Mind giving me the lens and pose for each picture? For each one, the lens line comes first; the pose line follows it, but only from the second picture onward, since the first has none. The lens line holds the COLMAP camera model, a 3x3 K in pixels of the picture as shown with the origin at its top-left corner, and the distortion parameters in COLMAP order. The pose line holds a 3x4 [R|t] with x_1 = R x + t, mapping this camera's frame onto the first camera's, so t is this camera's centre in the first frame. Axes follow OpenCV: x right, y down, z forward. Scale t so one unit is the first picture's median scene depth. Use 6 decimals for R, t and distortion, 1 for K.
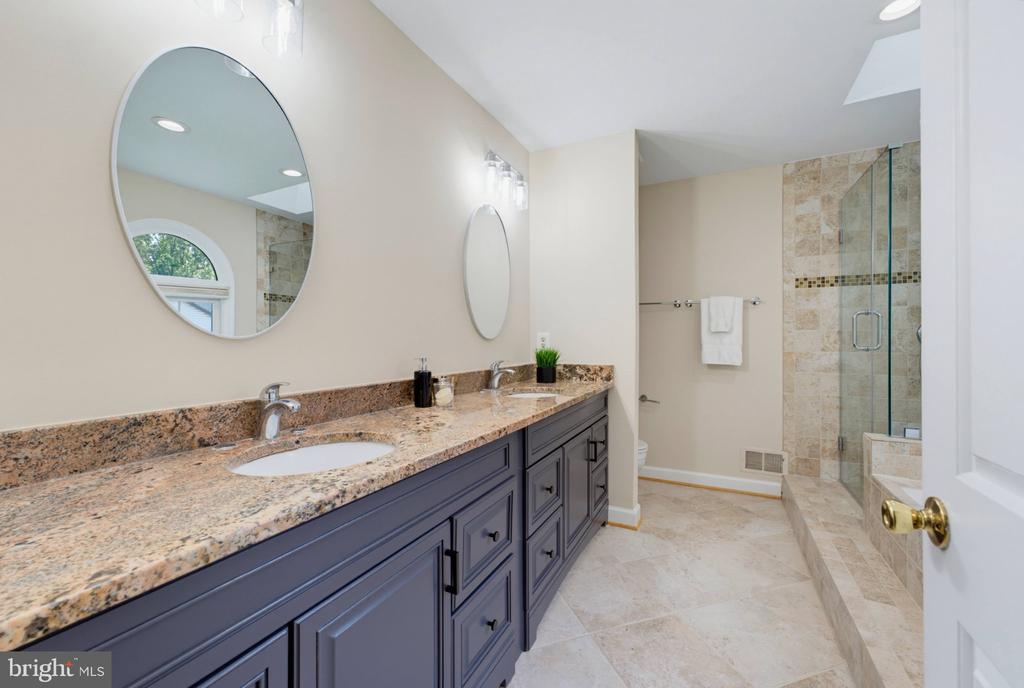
lens RADIAL K [[414.5, 0, 517.6], [0, 414.5, 342.9], [0, 0, 1]] dist [-0.001698, 0.002681]
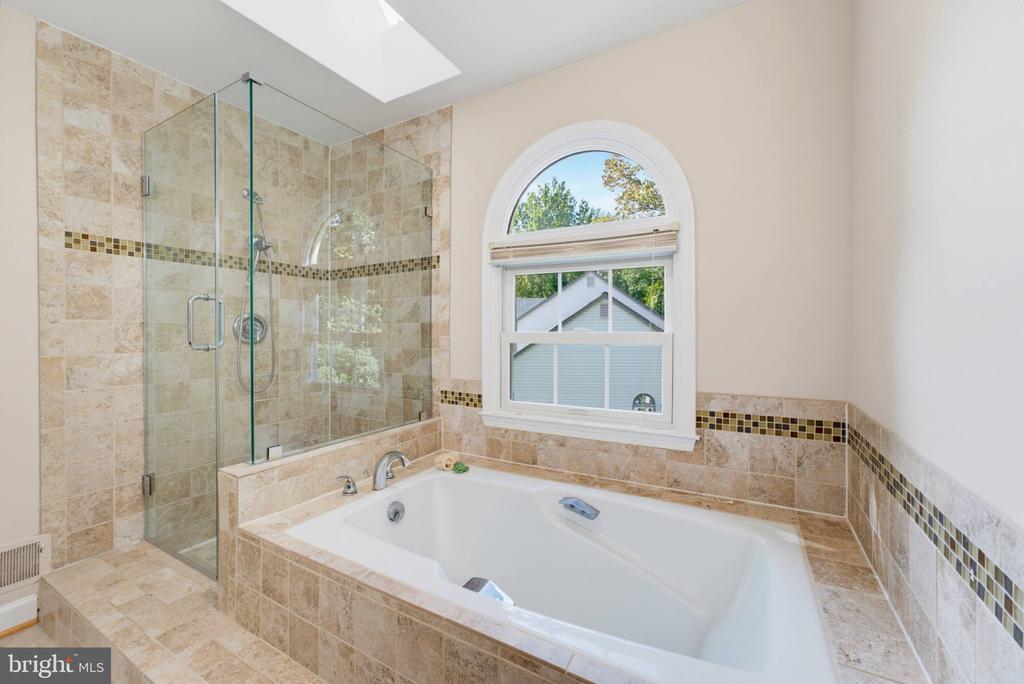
lens RADIAL K [[414.5, 0, 517.2], [0, 414.5, 334.0], [0, 0, 1]] dist [-0.001698, 0.002681]
pose [[0.067370, -0.002510, 0.997725, 0.128610], [0.011123, 0.999937, 0.001765, -0.003783], [-0.997666, 0.010978, 0.067394, 0.329820]]
